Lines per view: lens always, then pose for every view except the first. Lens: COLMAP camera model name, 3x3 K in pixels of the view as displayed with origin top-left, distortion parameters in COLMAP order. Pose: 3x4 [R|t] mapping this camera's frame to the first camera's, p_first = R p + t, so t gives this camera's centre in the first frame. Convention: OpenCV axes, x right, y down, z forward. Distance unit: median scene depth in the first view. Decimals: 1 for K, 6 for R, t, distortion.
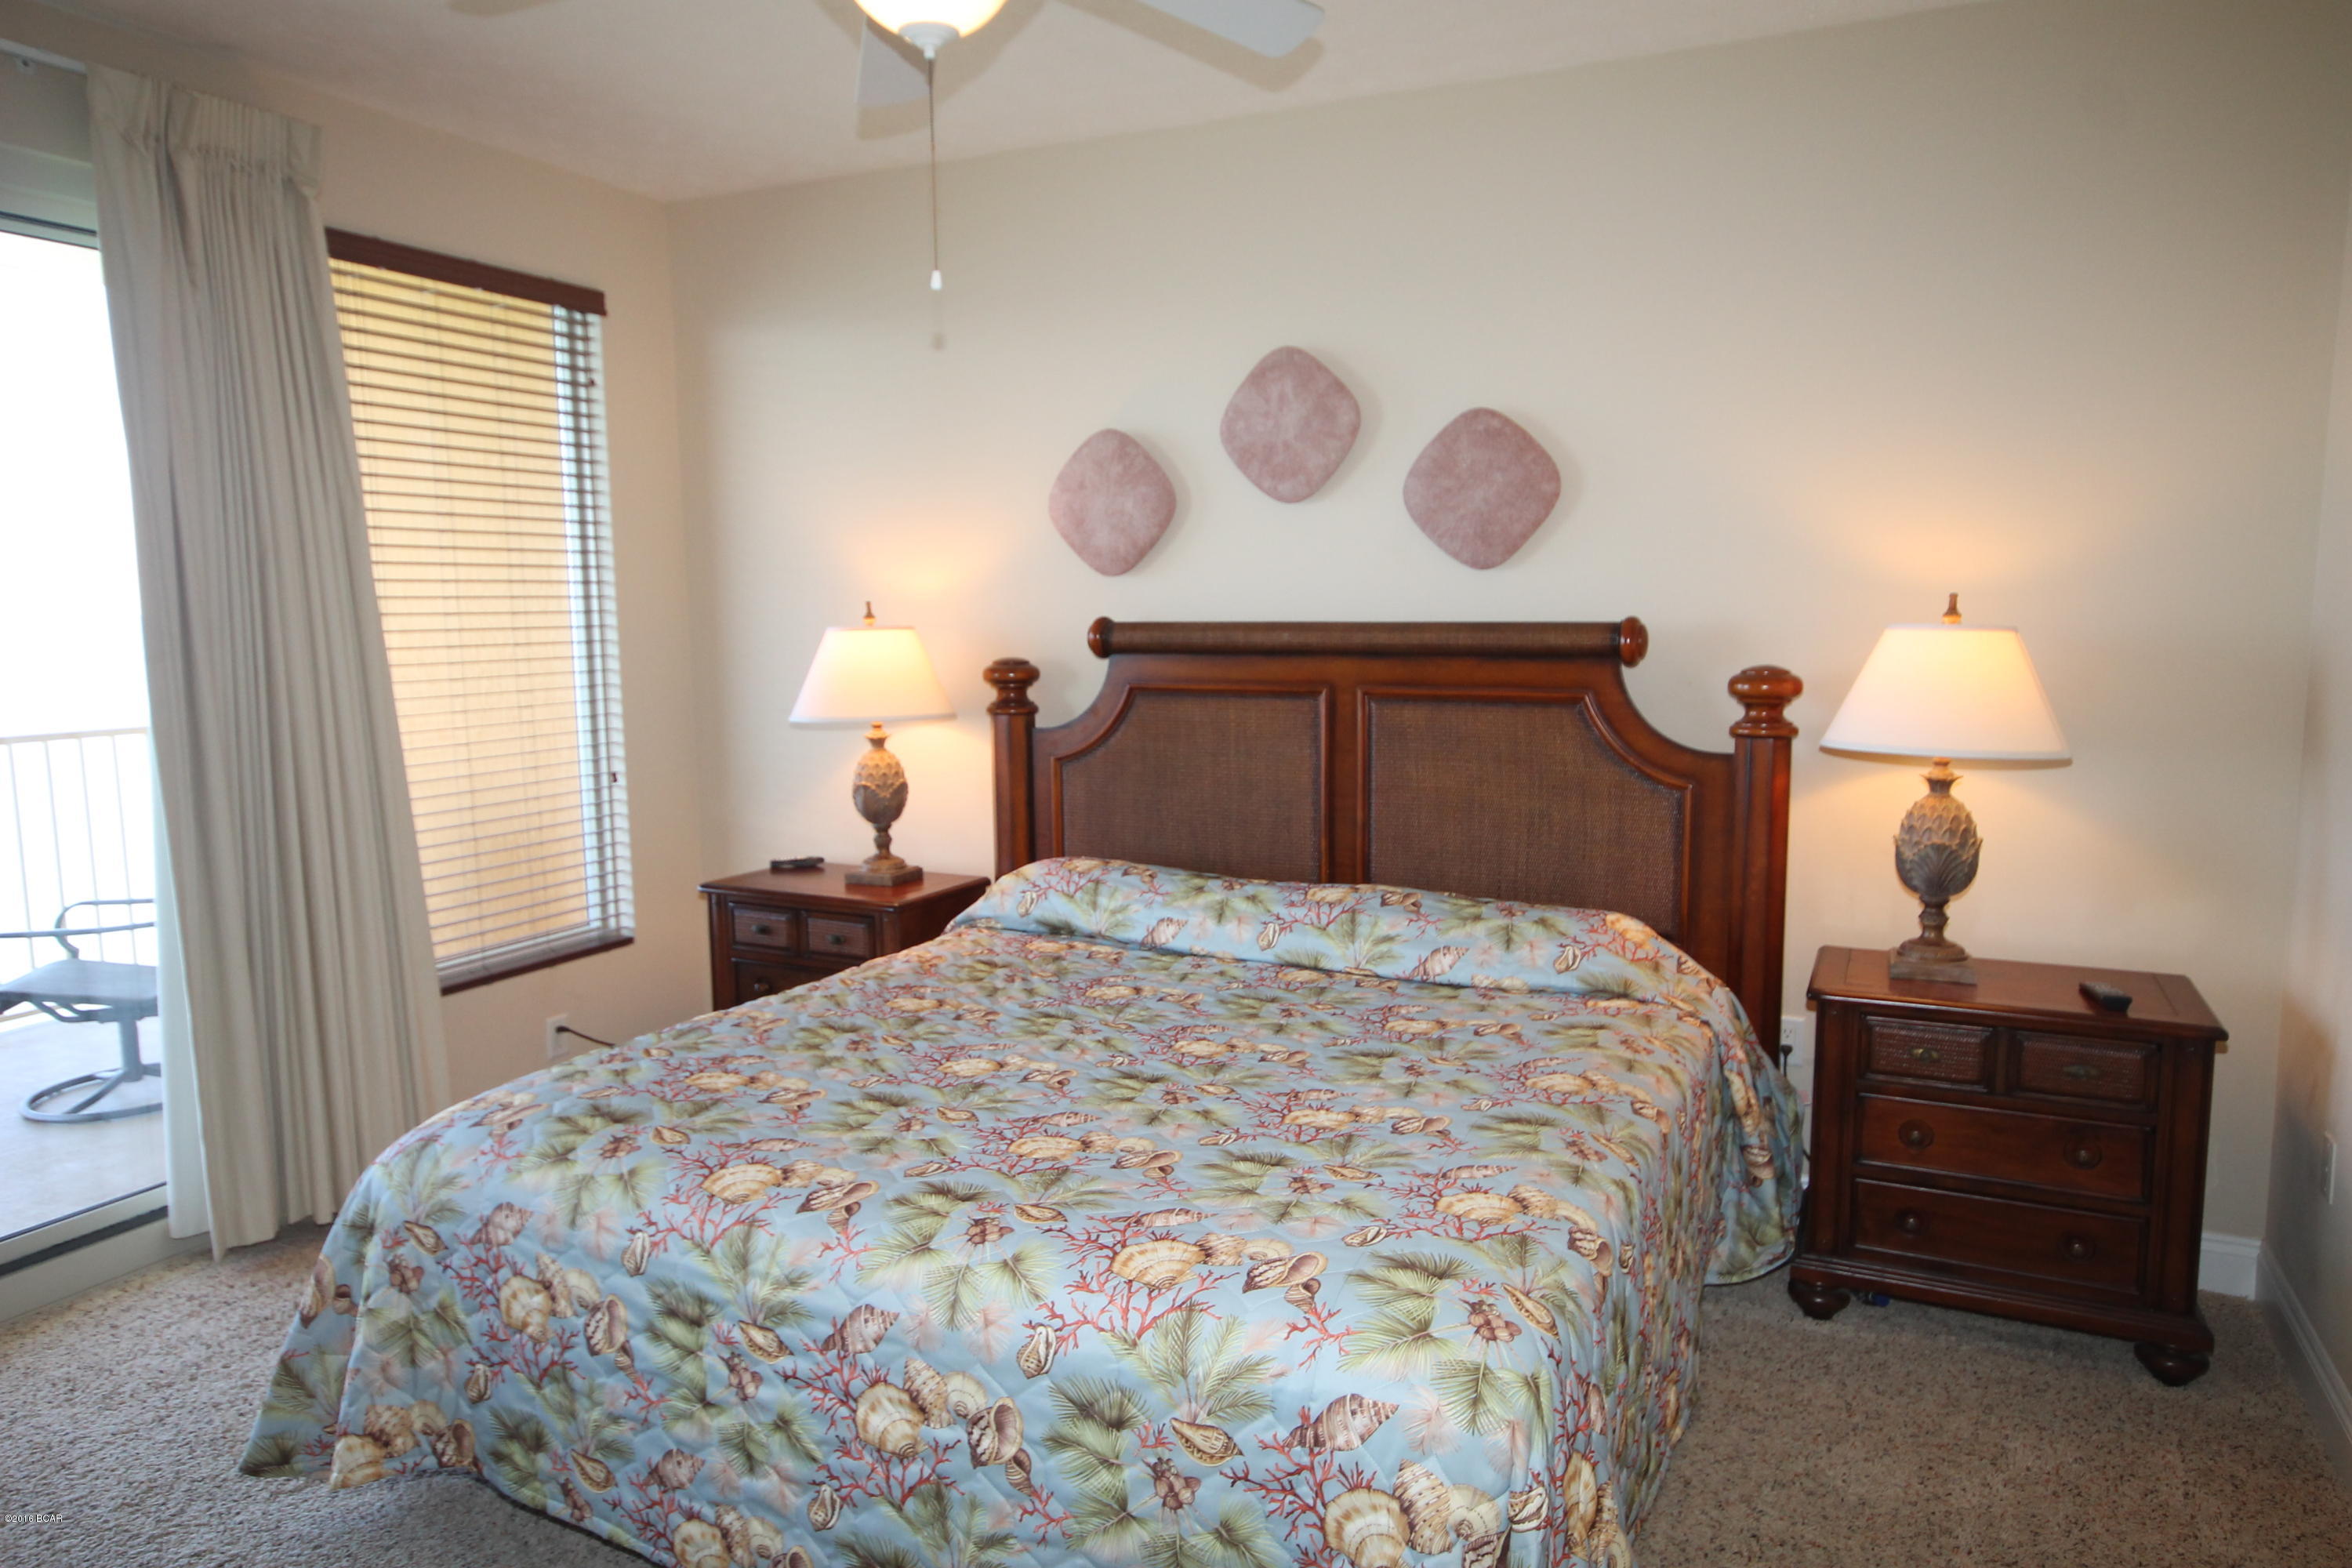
lens RADIAL K [[1538.5, 0, 1207.2], [0, 1538.5, 795.4], [0, 0, 1]] dist [0.003884, 0.013596]
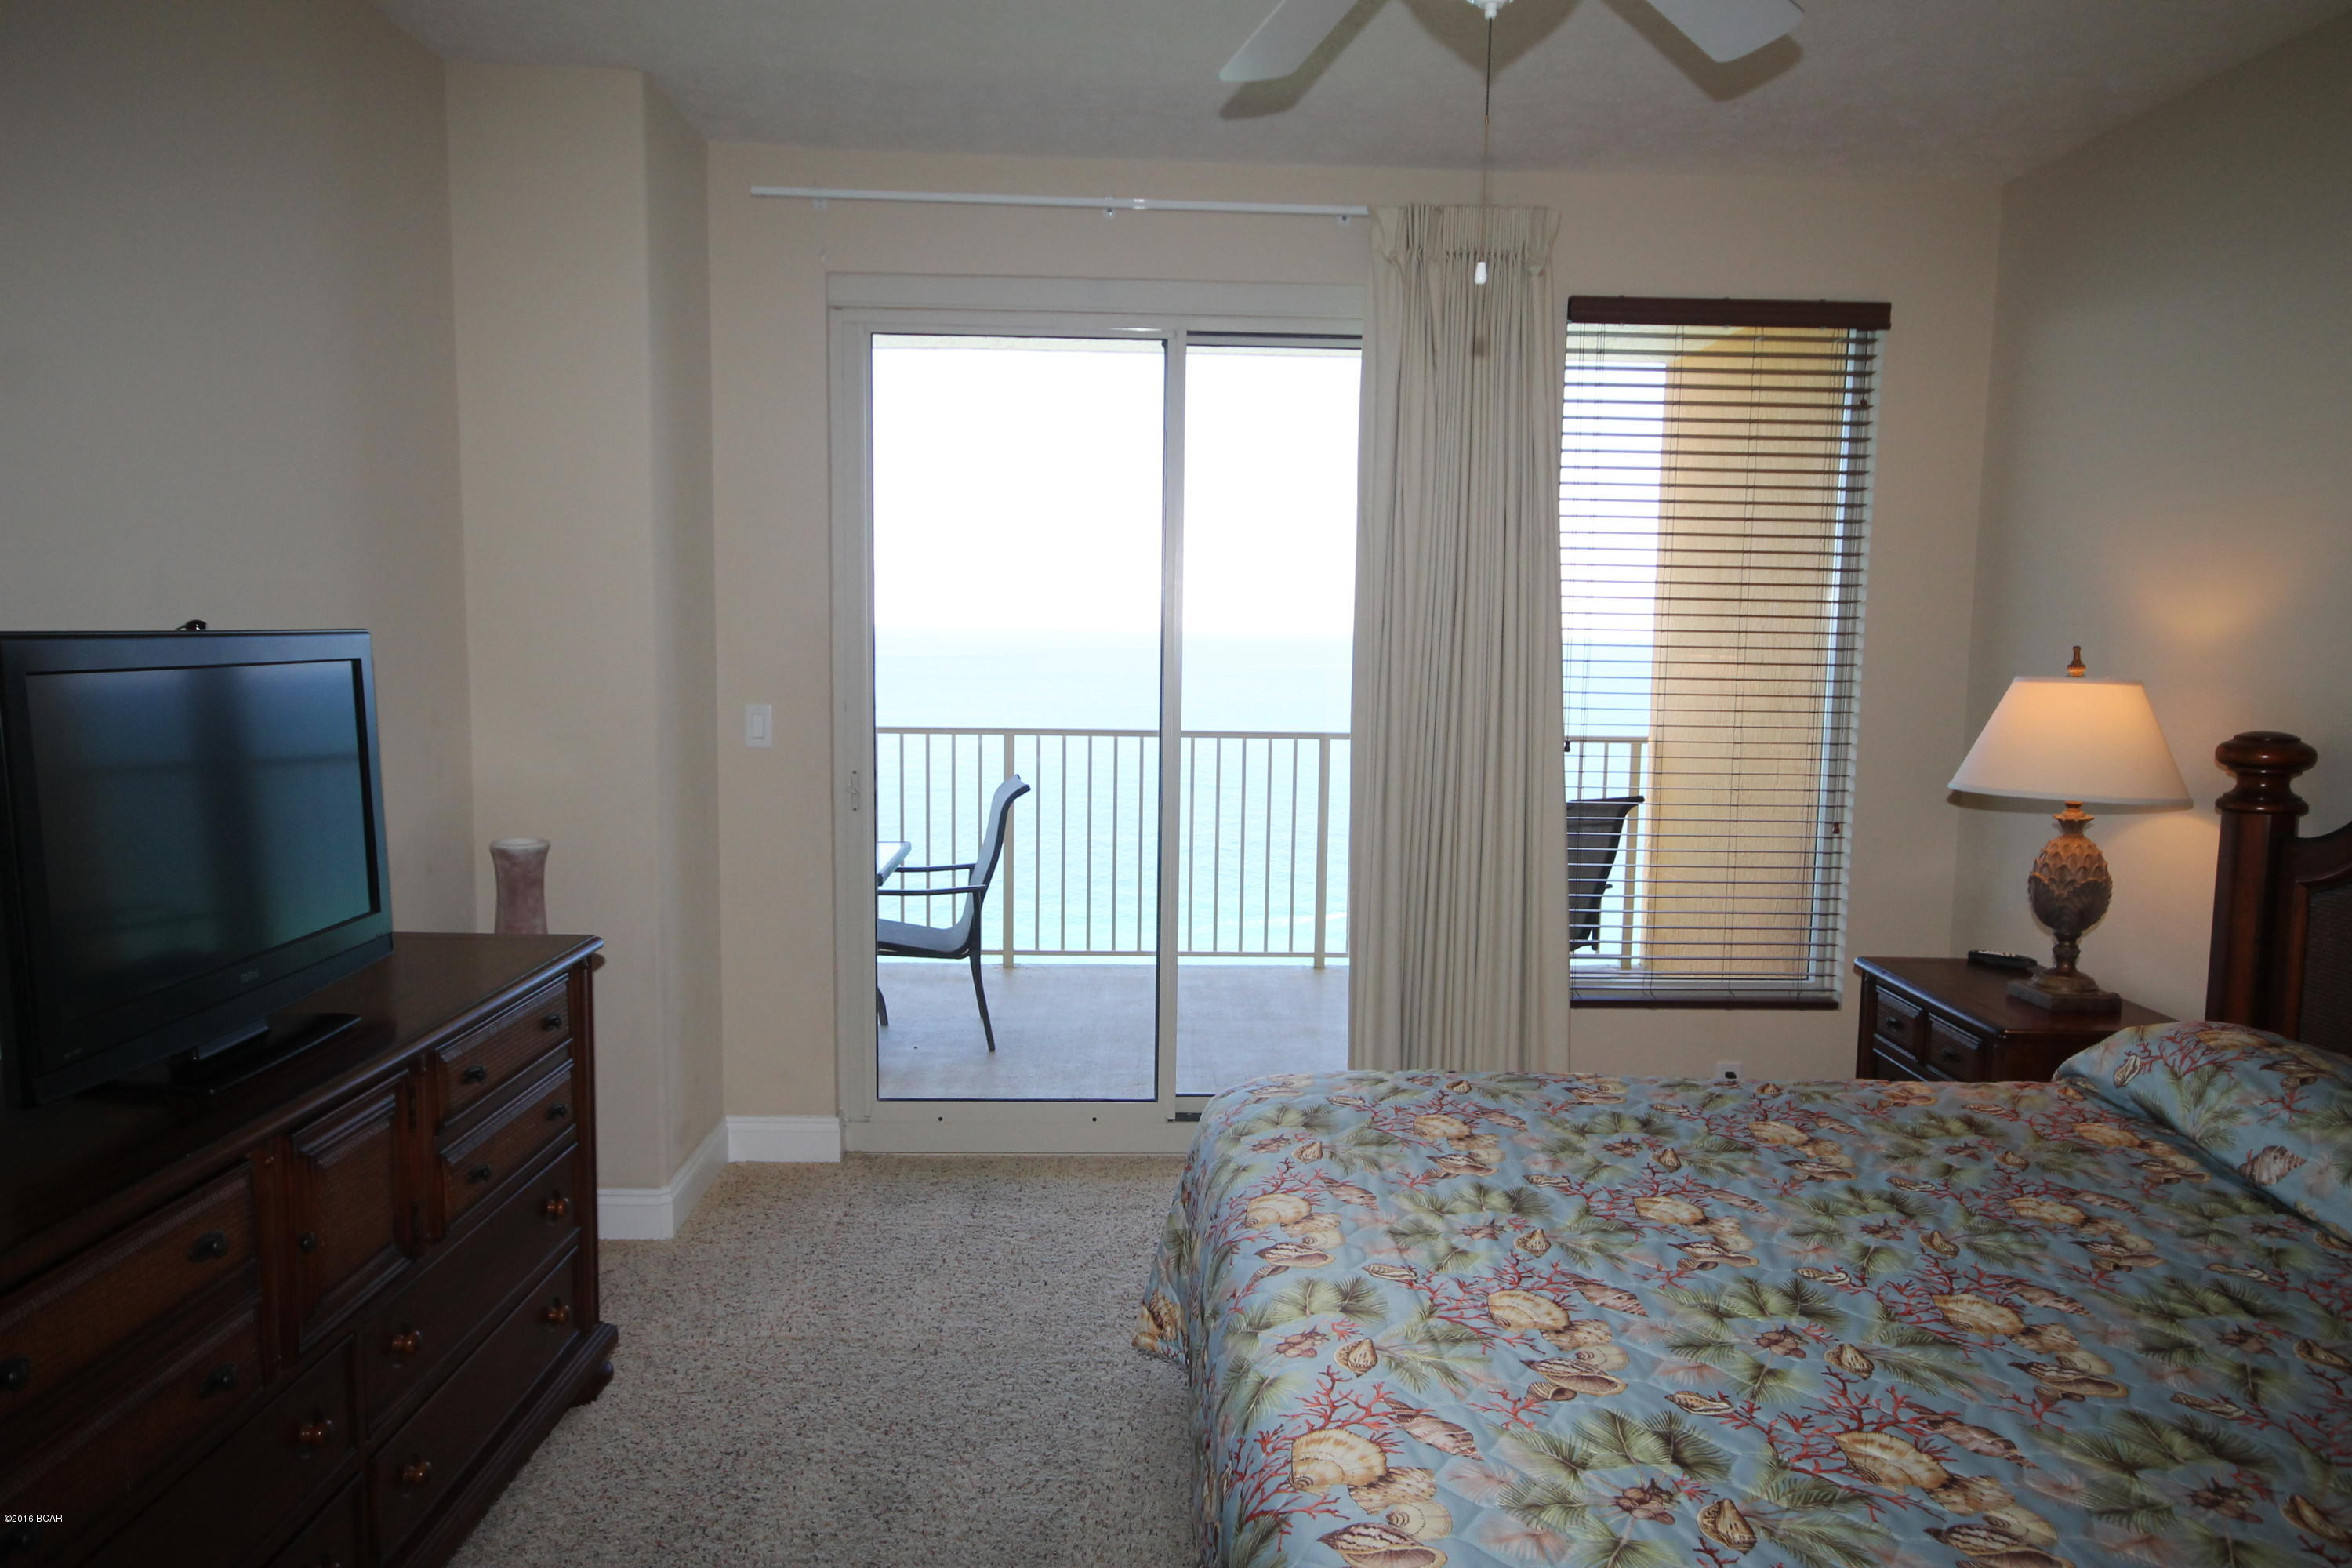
lens RADIAL K [[1538.5, 0, 1181.9], [0, 1538.5, 780.8], [0, 0, 1]] dist [0.003884, 0.013596]
pose [[0.449291, 0.109610, -0.886636, 0.279579], [-0.137166, 0.989141, 0.052775, -0.037118], [0.882793, 0.097905, 0.459447, 0.241067]]
